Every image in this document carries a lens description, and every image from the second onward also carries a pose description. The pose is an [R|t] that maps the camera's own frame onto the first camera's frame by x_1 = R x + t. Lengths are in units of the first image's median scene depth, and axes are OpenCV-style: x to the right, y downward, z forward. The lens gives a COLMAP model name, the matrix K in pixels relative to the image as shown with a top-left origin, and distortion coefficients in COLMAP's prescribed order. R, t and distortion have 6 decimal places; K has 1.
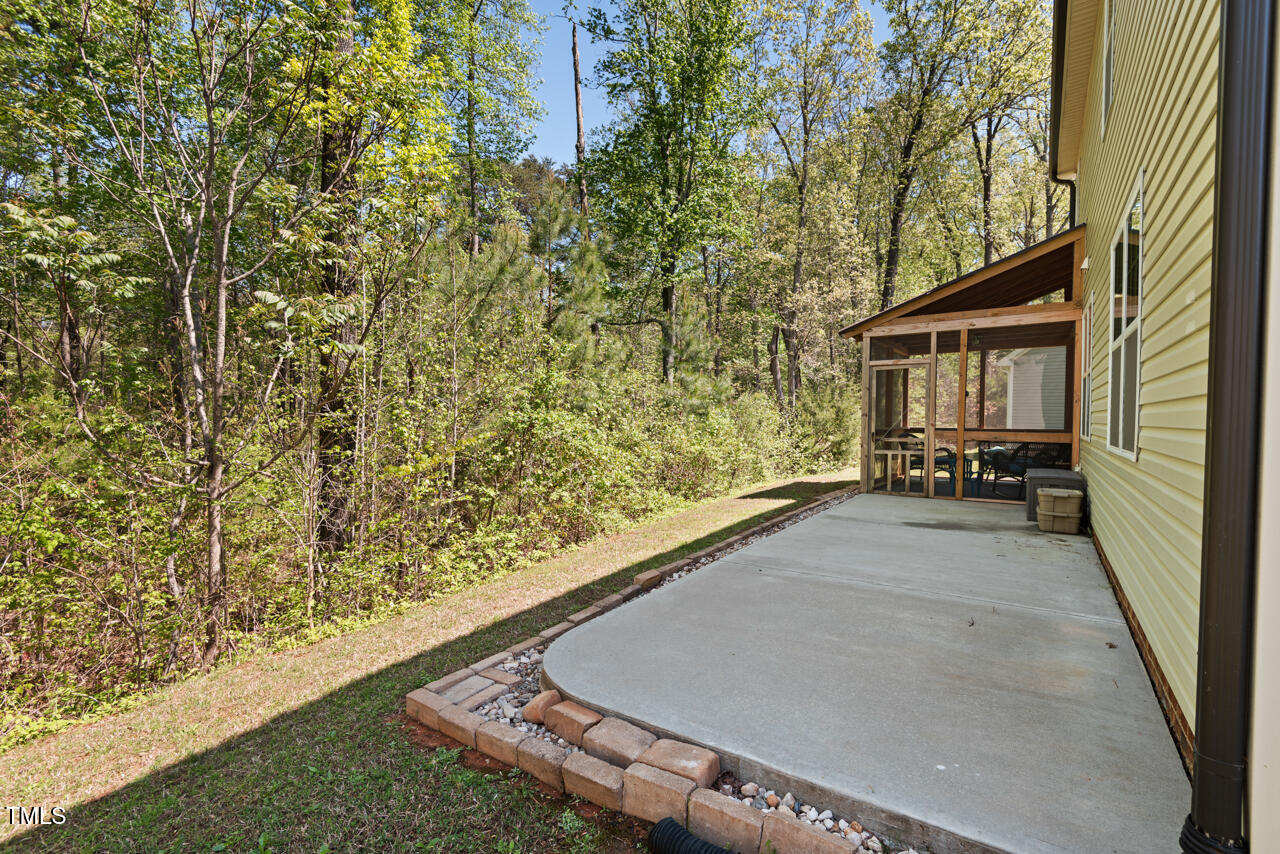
lens RADIAL K [[575.8, 0, 635.7], [0, 575.8, 422.5], [0, 0, 1]] dist [0.009957, -0.005730]
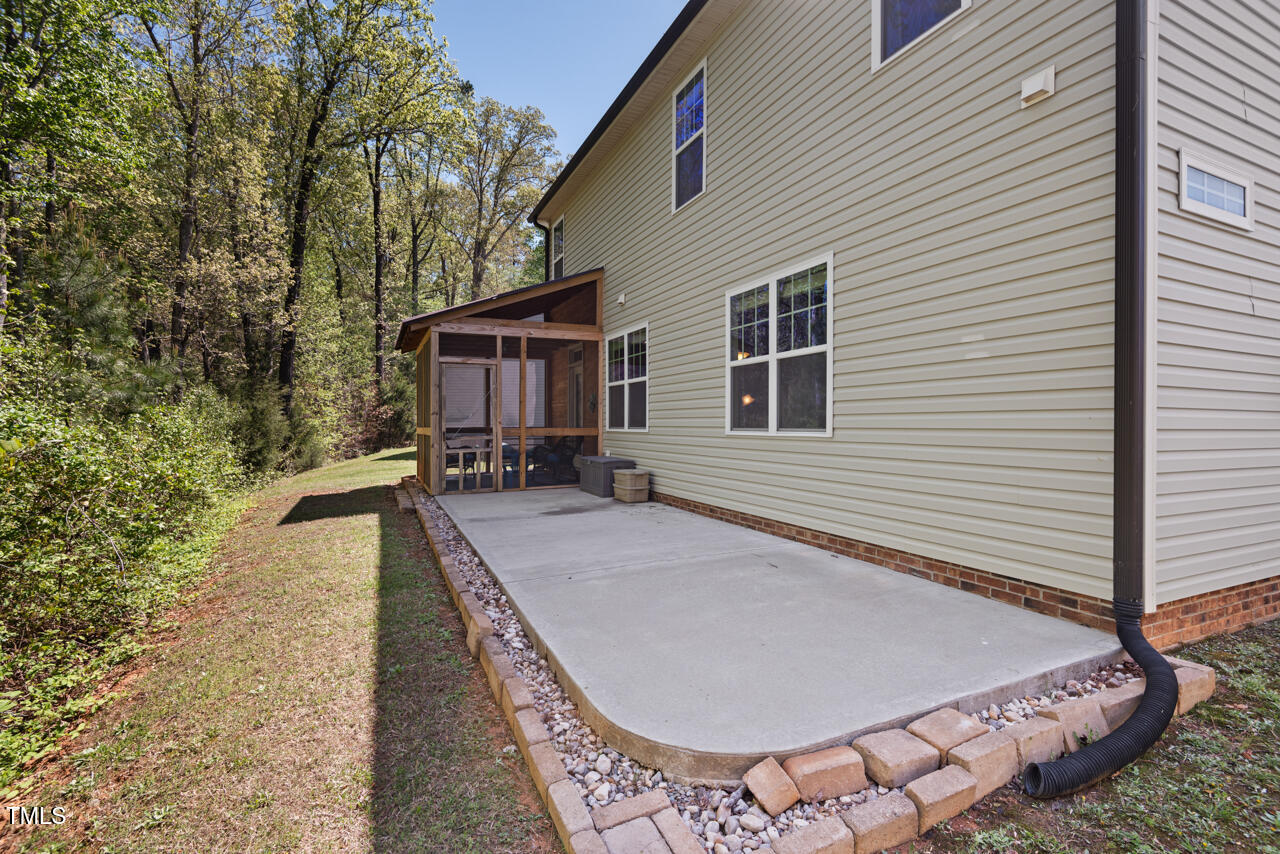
lens RADIAL K [[575.8, 0, 640.2], [0, 575.8, 429.6], [0, 0, 1]] dist [0.009957, -0.005730]
pose [[0.503379, -0.018279, 0.863872, -0.295258], [0.014686, 0.999813, 0.012598, 0.007384], [-0.863941, 0.006345, 0.503554, 0.258824]]
